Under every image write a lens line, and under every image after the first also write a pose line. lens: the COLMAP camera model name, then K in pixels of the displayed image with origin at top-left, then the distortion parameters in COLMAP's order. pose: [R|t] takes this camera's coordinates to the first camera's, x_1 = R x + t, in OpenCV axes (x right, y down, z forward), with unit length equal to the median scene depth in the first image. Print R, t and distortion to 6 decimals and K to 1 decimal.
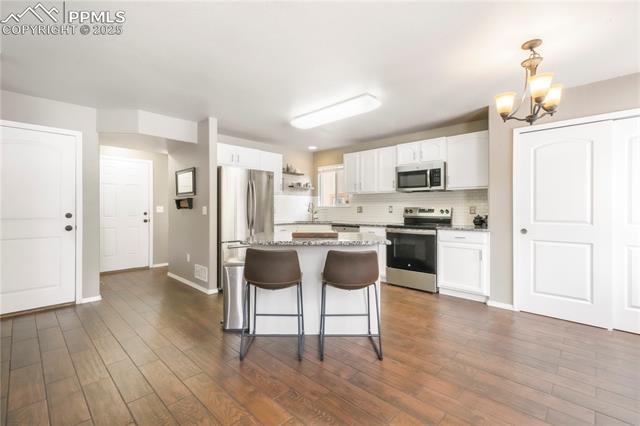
lens RADIAL K [[304.5, 0, 320.4], [0, 304.5, 211.7], [0, 0, 1]] dist [-0.000221, -0.000011]
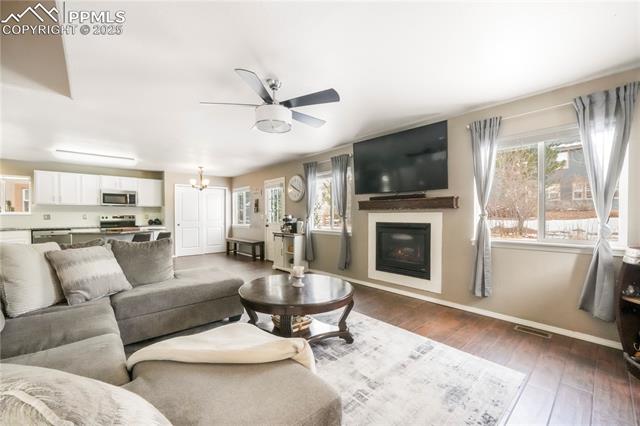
lens RADIAL K [[256.1, 0, 320.2], [0, 256.1, 214.4], [0, 0, 1]] dist [0.000874, 0.000071]
pose [[0.040044, -0.006095, 0.999179, -1.100940], [0.000496, 0.999981, 0.006080, -0.028240], [-0.999198, 0.000253, 0.040046, -0.192898]]
